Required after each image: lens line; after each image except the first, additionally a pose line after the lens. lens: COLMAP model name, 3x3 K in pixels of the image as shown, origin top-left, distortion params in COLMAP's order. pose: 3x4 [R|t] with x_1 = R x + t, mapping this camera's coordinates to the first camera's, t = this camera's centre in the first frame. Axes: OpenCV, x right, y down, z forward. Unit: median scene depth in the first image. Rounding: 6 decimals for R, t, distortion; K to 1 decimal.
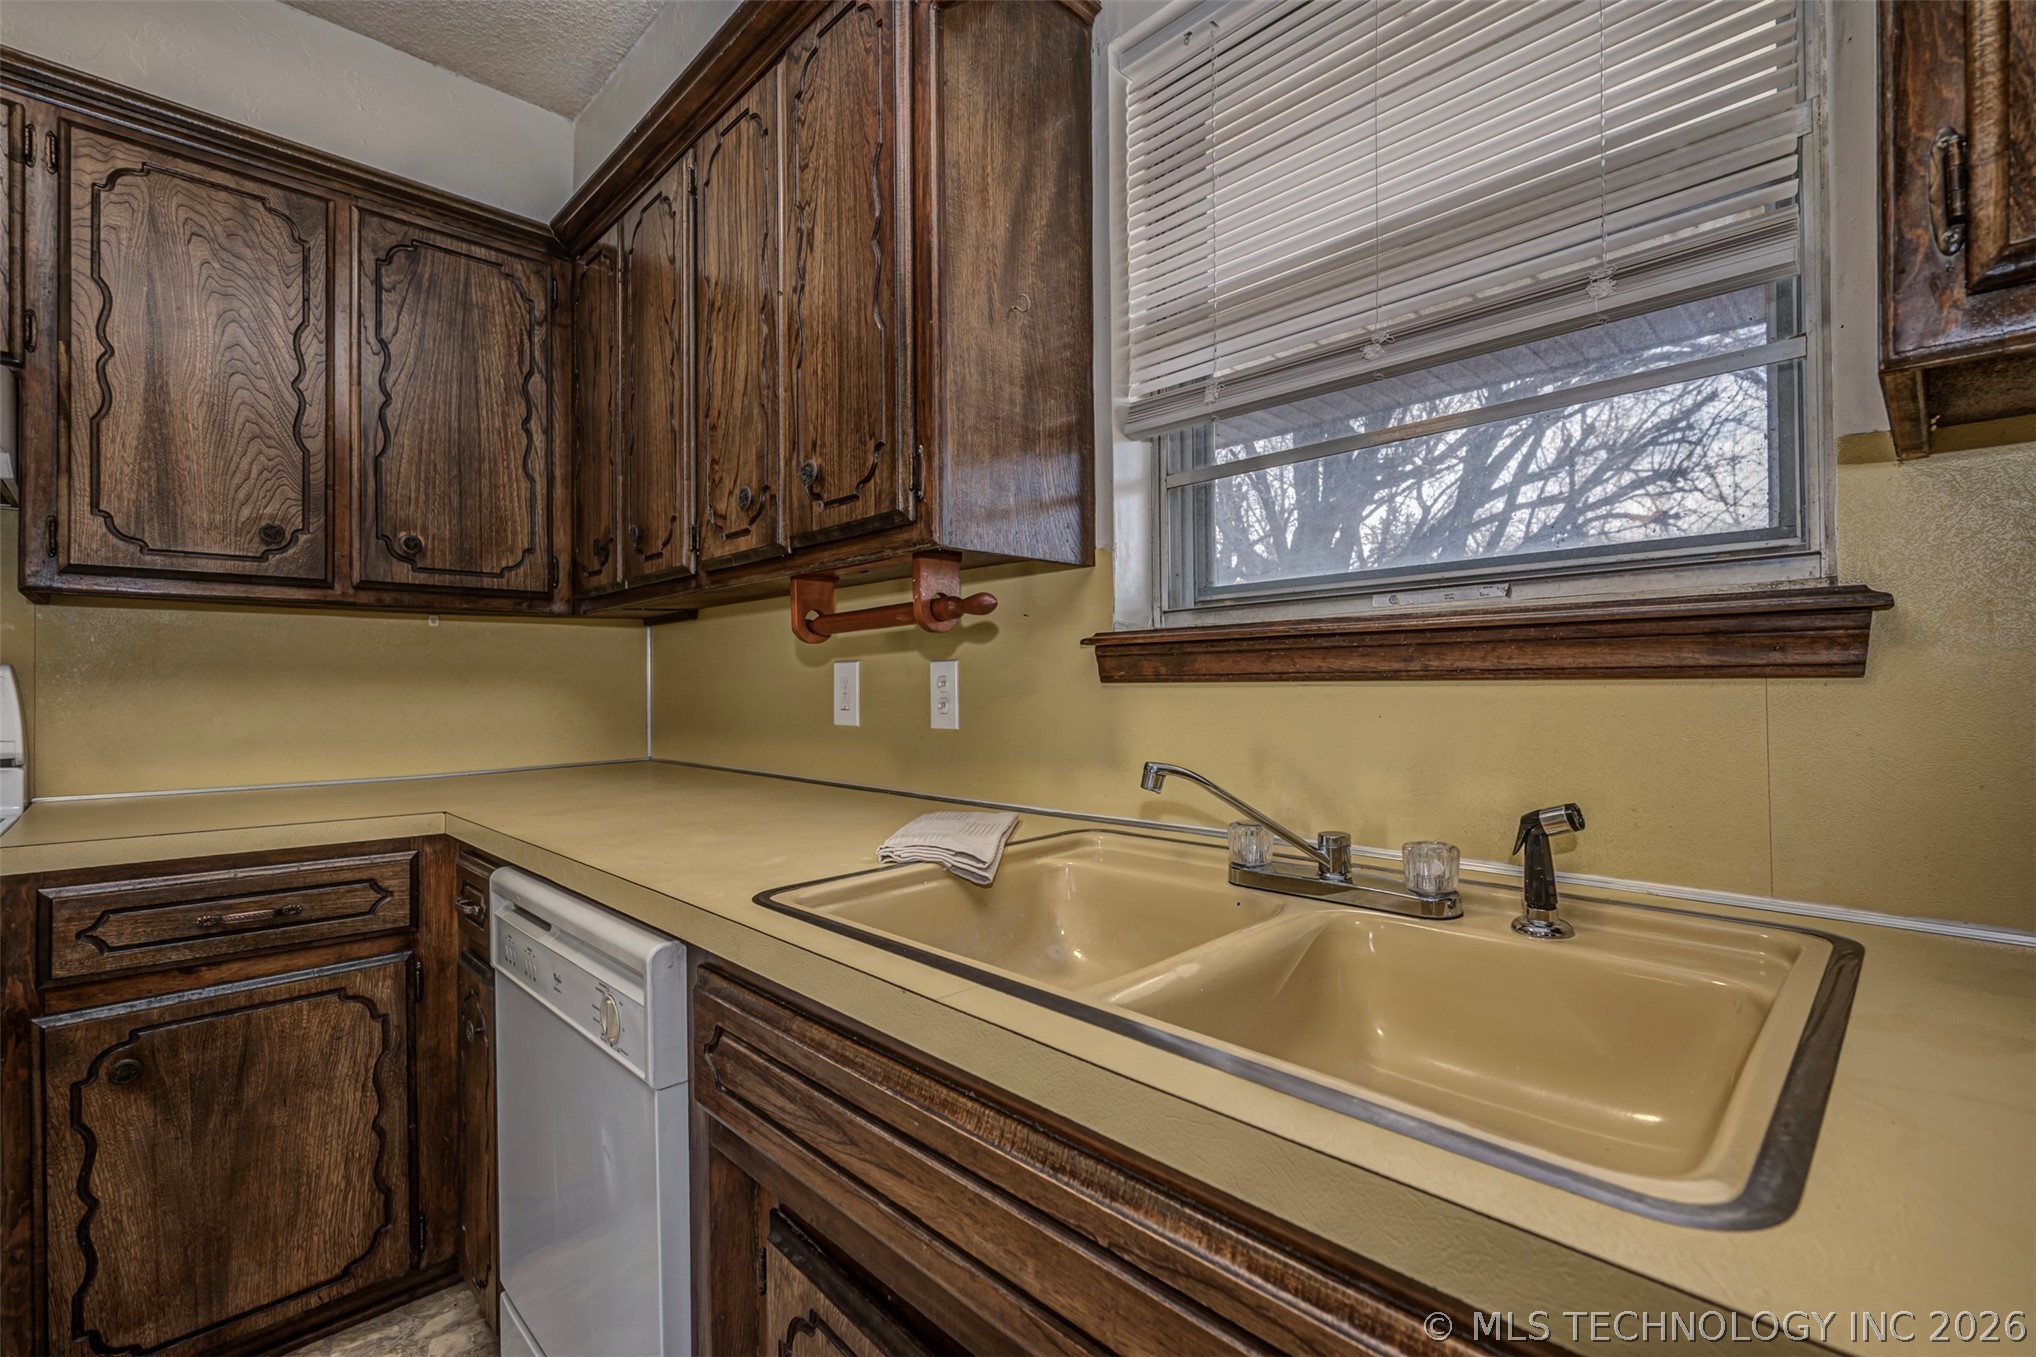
lens RADIAL K [[896.3, 0, 1020.9], [0, 896.3, 687.4], [0, 0, 1]] dist [-0.004208, 0.001860]
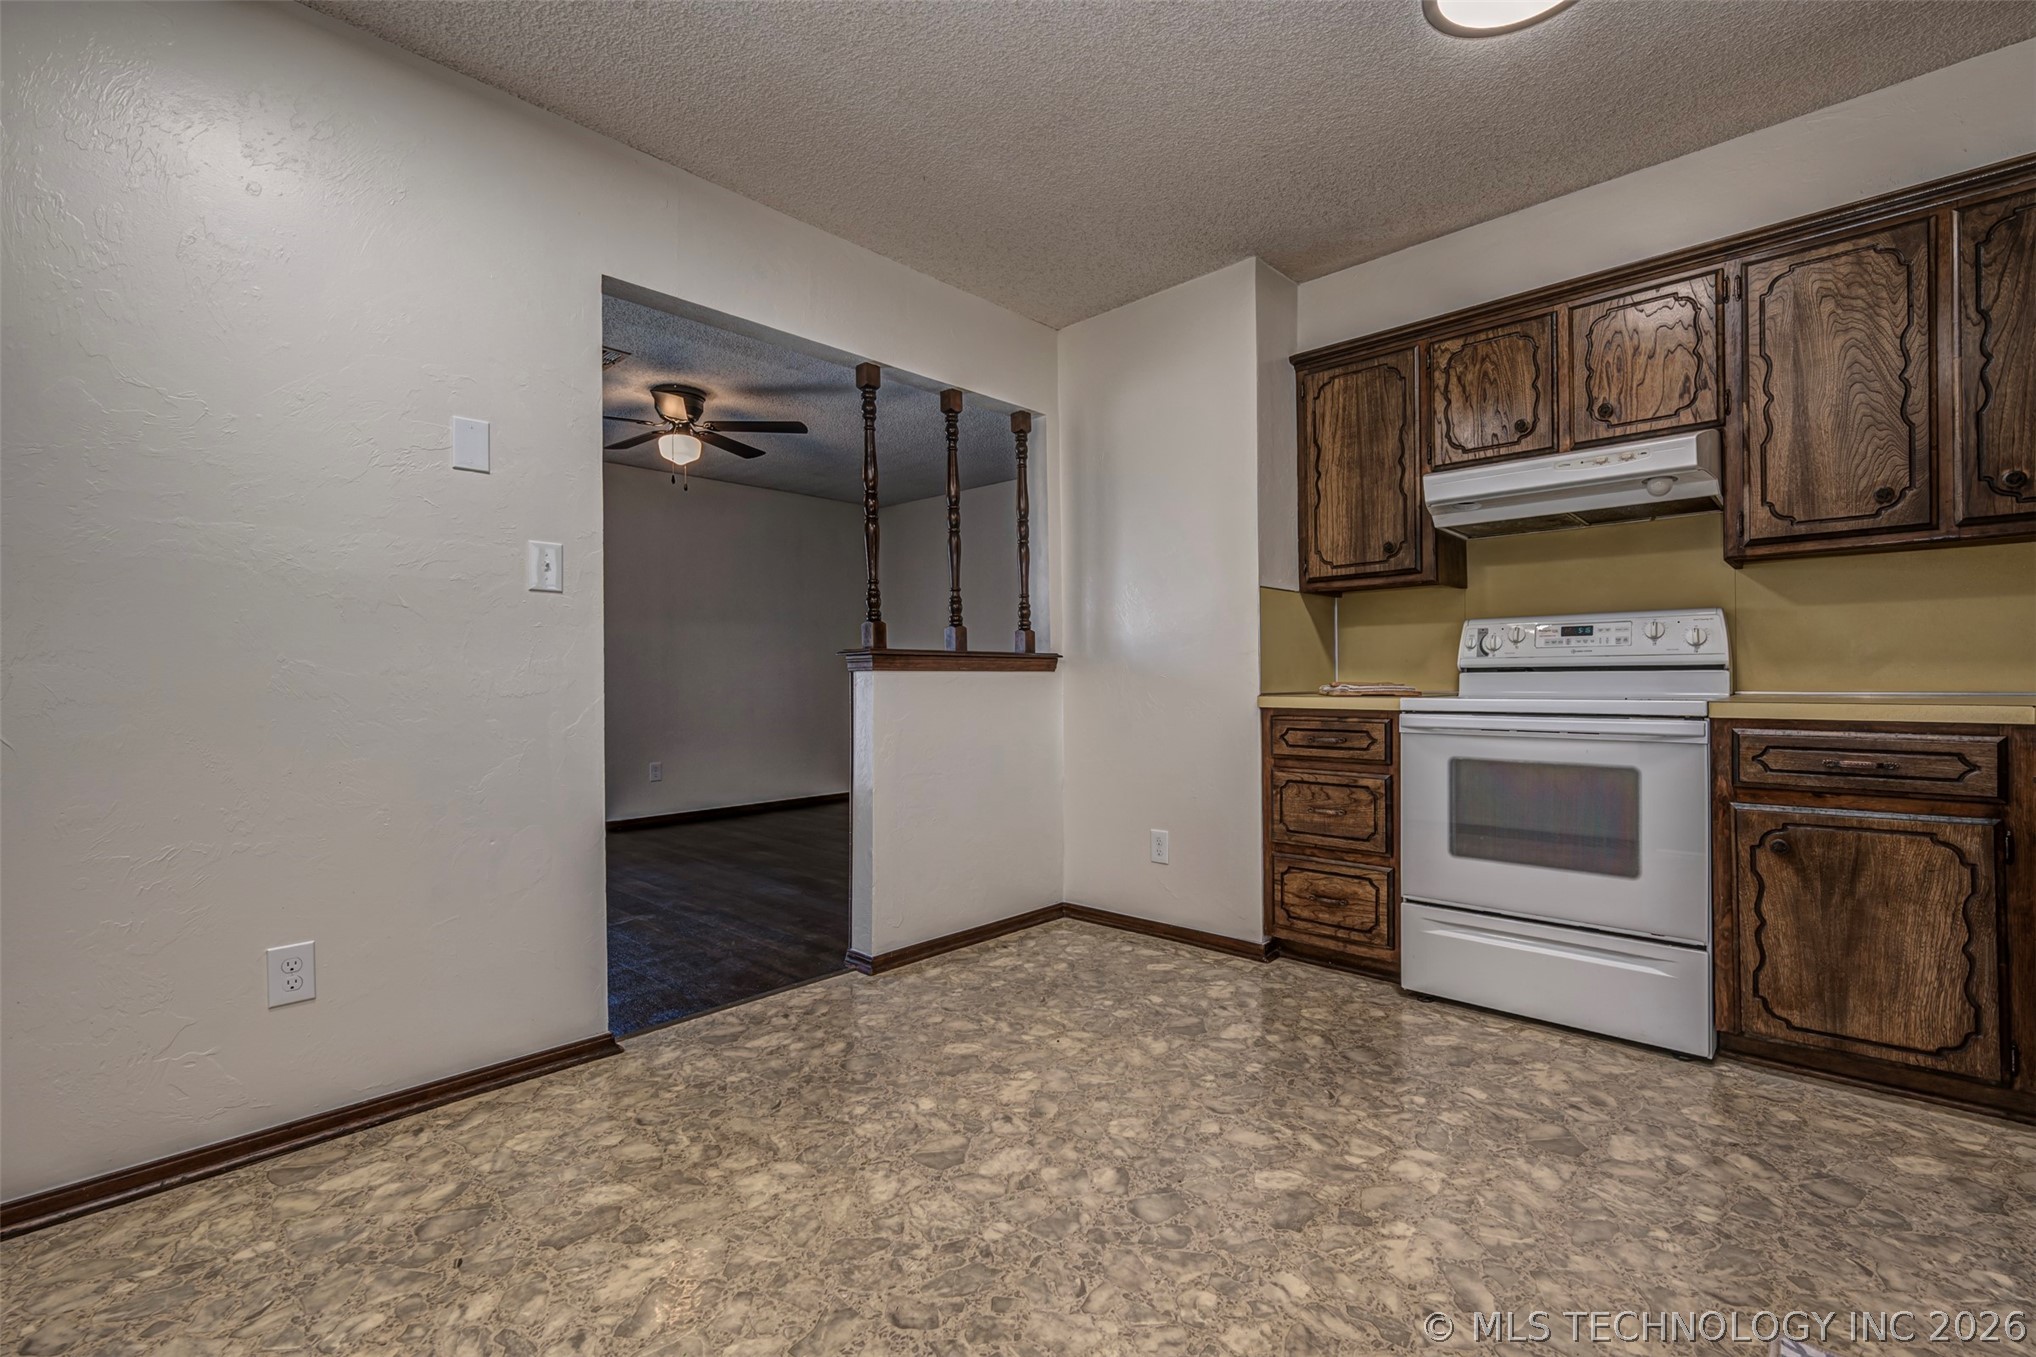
lens RADIAL K [[896.3, 0, 1020.0], [0, 896.3, 678.1], [0, 0, 1]] dist [-0.004208, 0.001860]
pose [[0.043694, 0.004329, -0.999036, 0.472370], [0.016290, 0.999855, 0.005046, 0.079066], [0.998912, -0.016495, 0.043617, -0.374631]]
